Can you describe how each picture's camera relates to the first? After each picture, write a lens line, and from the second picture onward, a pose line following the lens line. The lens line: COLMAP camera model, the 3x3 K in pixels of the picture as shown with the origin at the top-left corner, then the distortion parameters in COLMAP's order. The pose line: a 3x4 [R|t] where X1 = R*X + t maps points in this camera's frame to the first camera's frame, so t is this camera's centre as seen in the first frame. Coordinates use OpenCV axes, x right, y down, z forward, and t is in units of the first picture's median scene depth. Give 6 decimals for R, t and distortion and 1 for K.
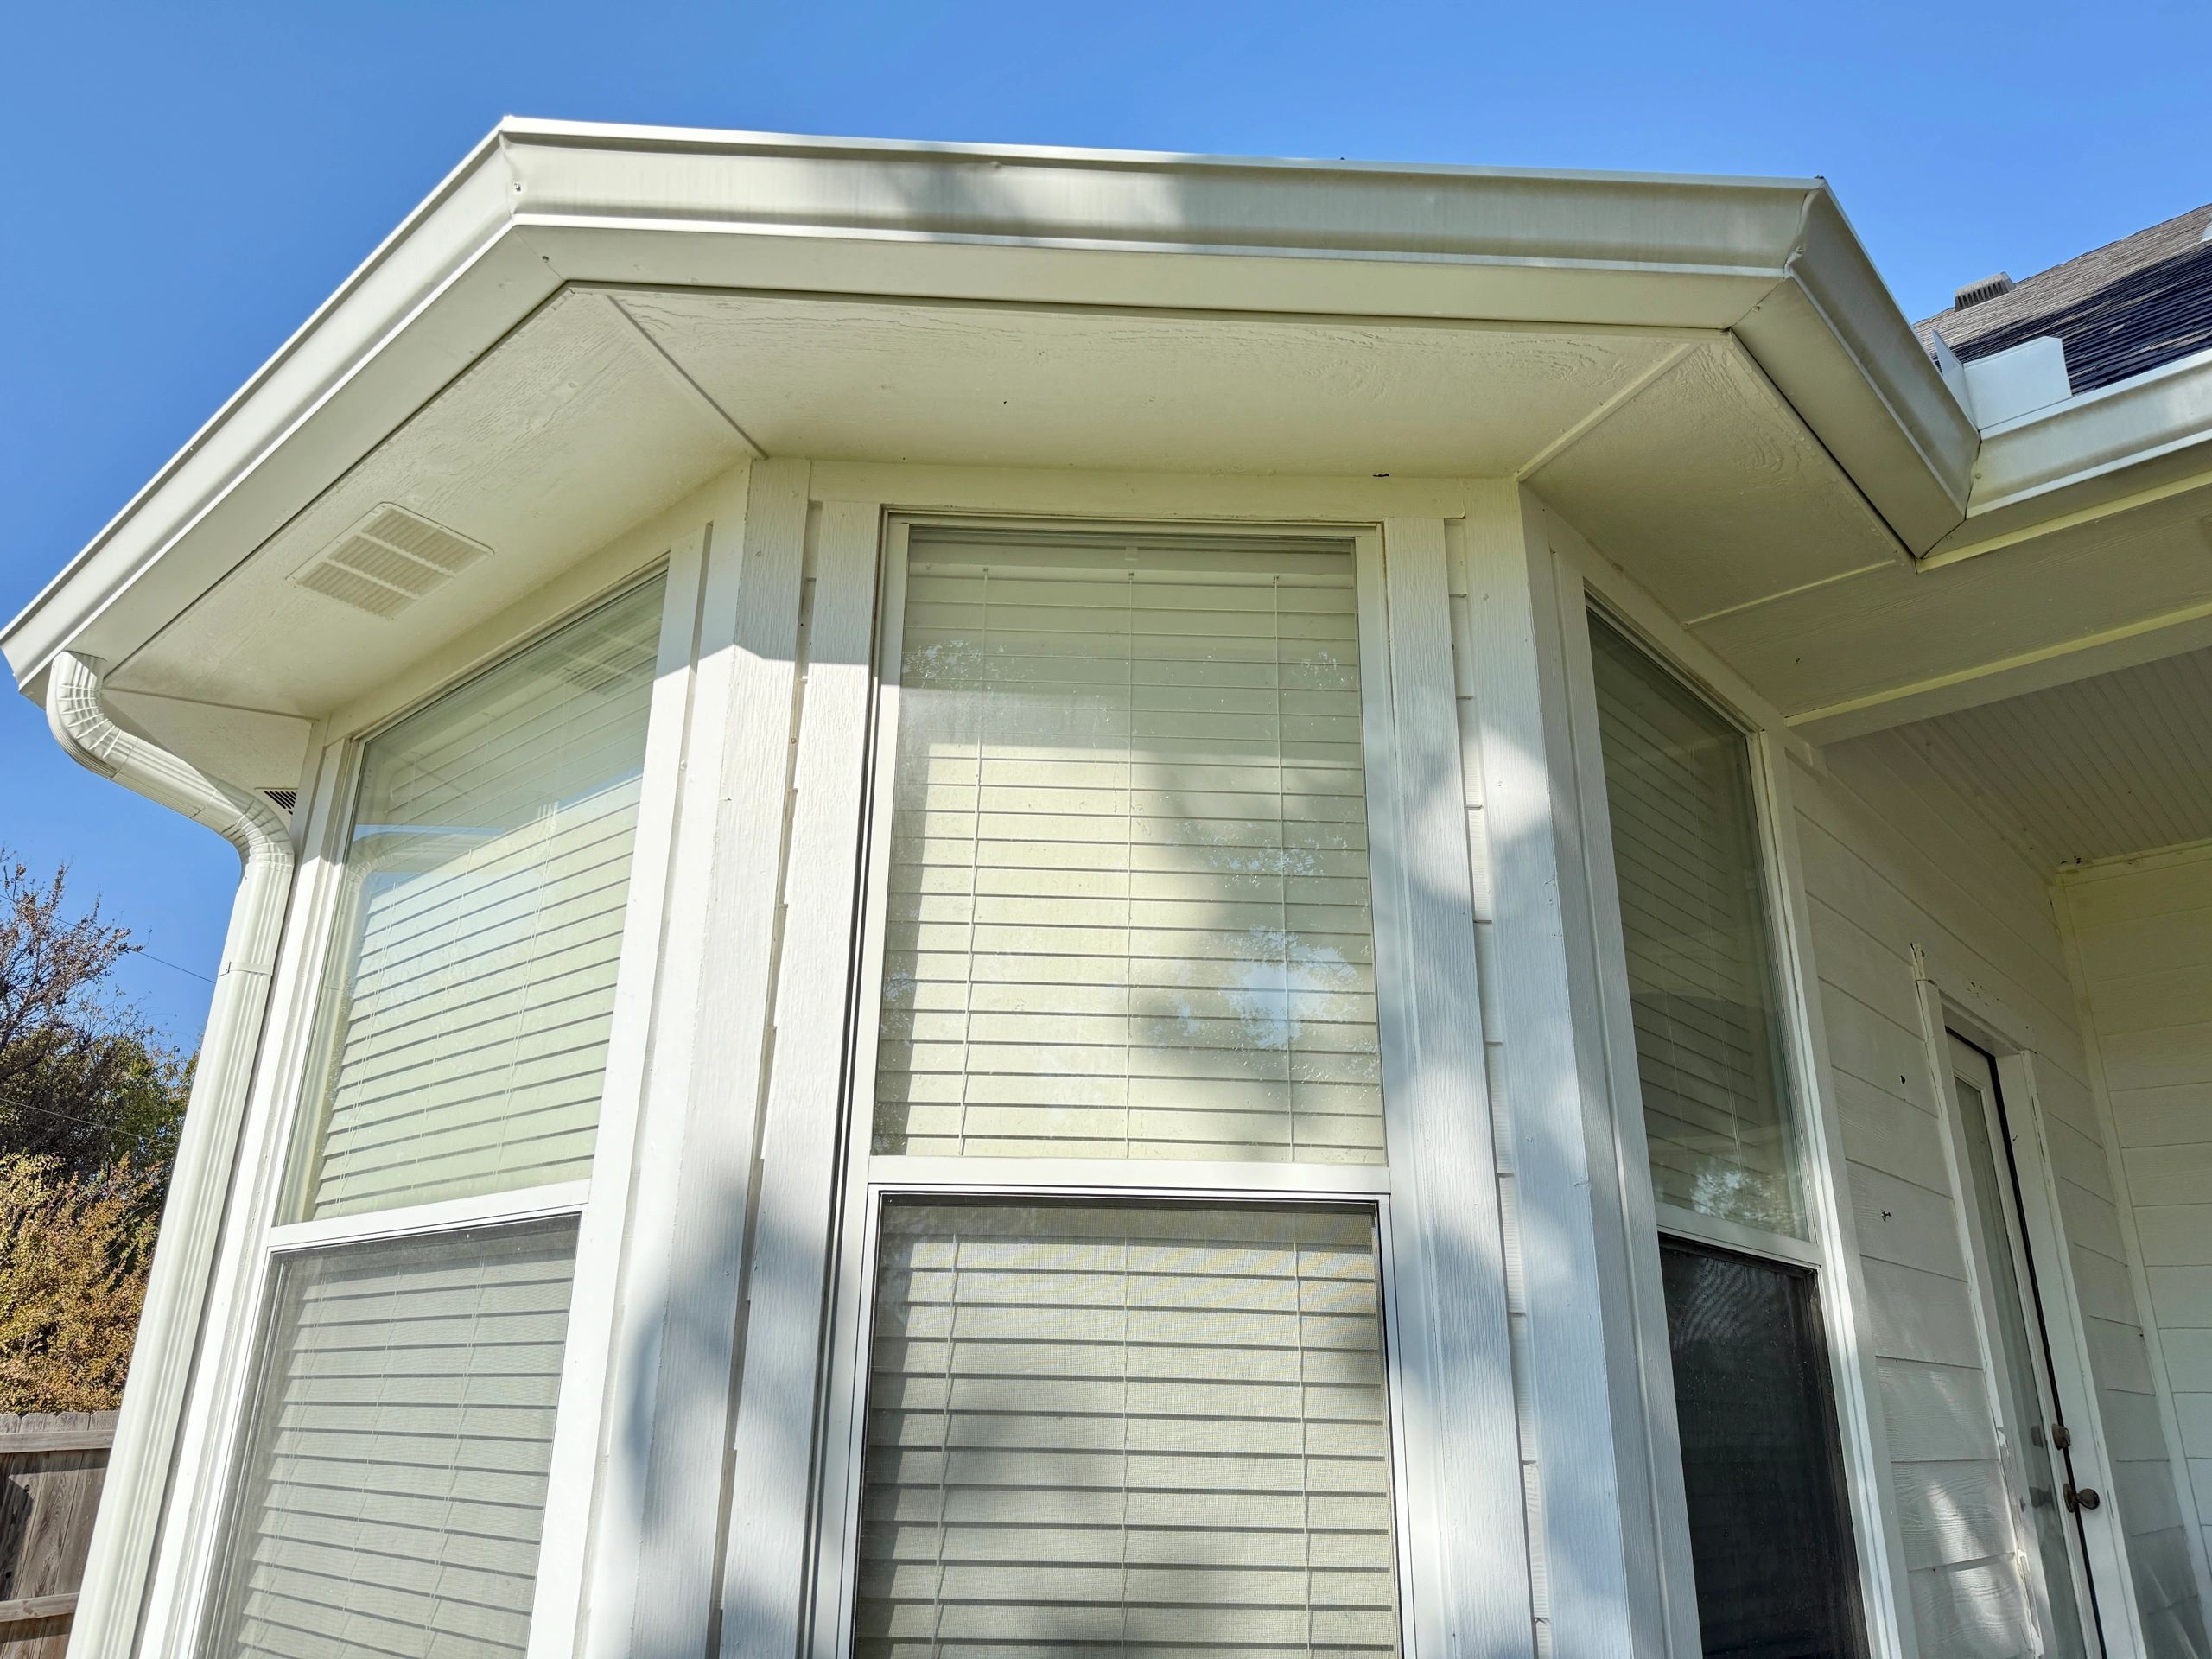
lens RADIAL K [[1524.3, 0, 1106.0], [0, 1524.3, 829.5], [0, 0, 1]] dist [0.053604, 0.000973]
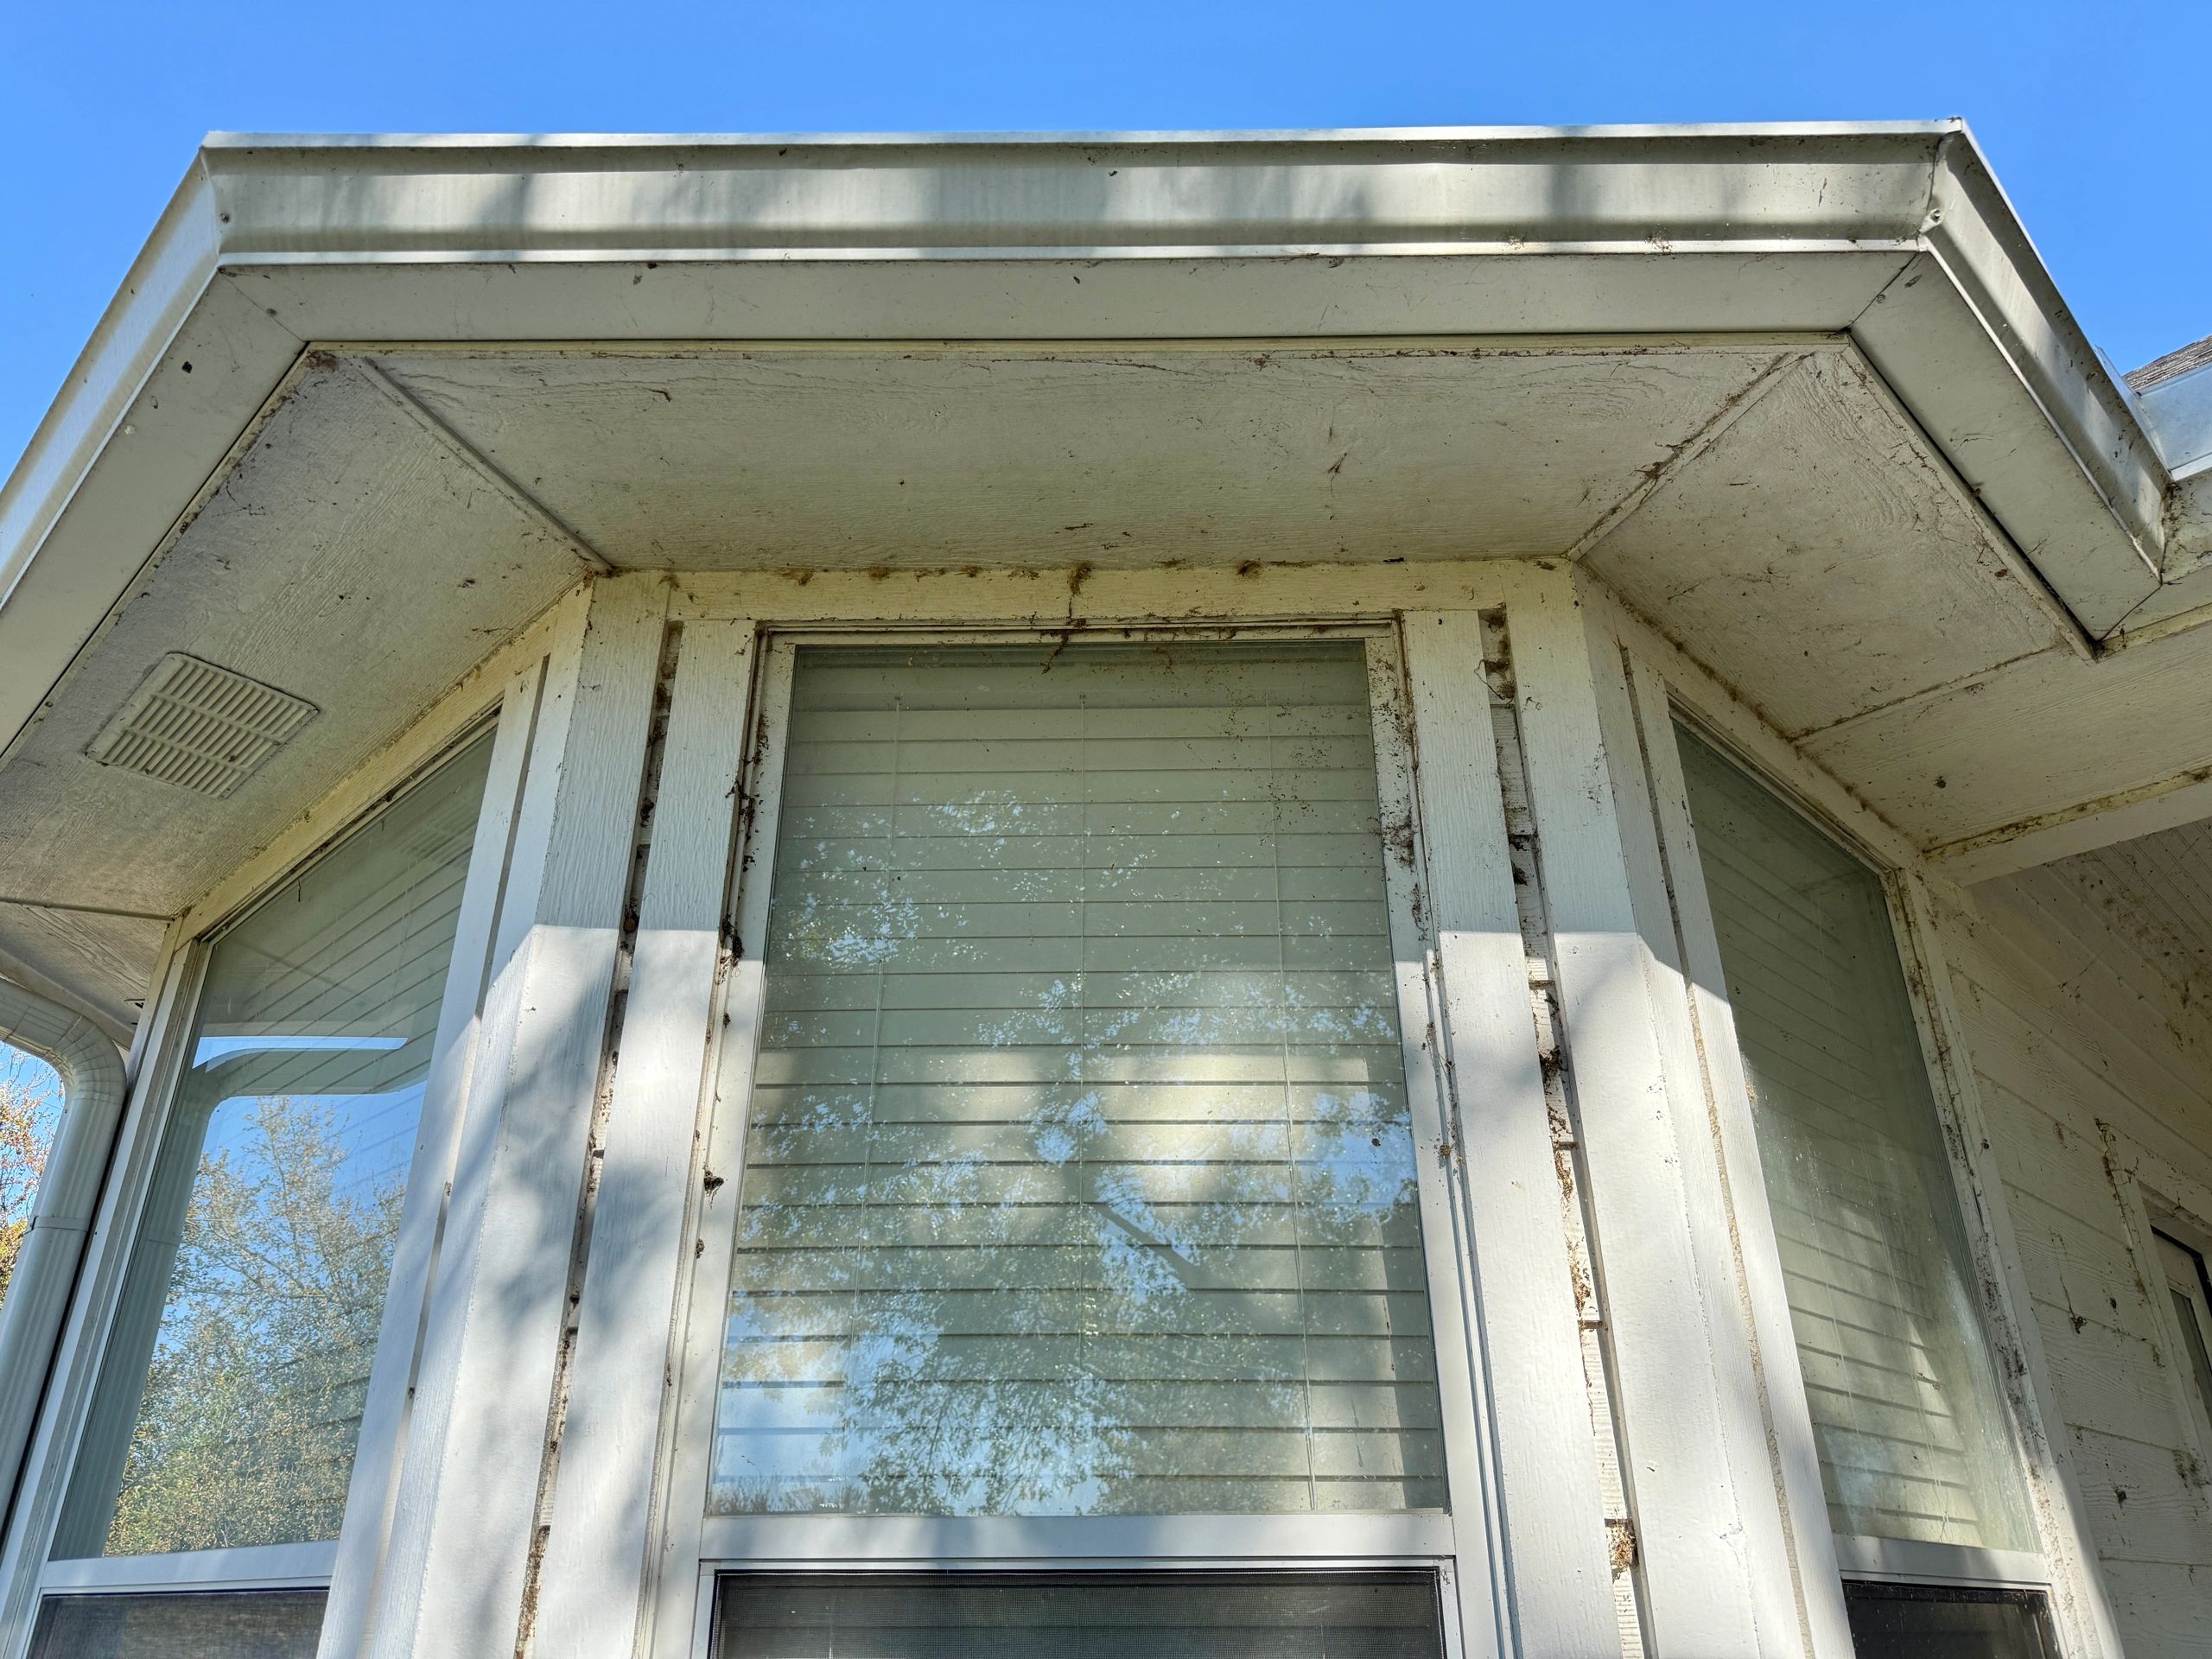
lens RADIAL K [[1570.8, 0, 1106.0], [0, 1570.8, 829.5], [0, 0, 1]] dist [0.142915, -0.169280]
pose [[0.998663, -0.036639, -0.036476, 0.056724], [0.032523, 0.993657, -0.107645, -0.011957], [0.040189, 0.106314, 0.993520, 0.199559]]
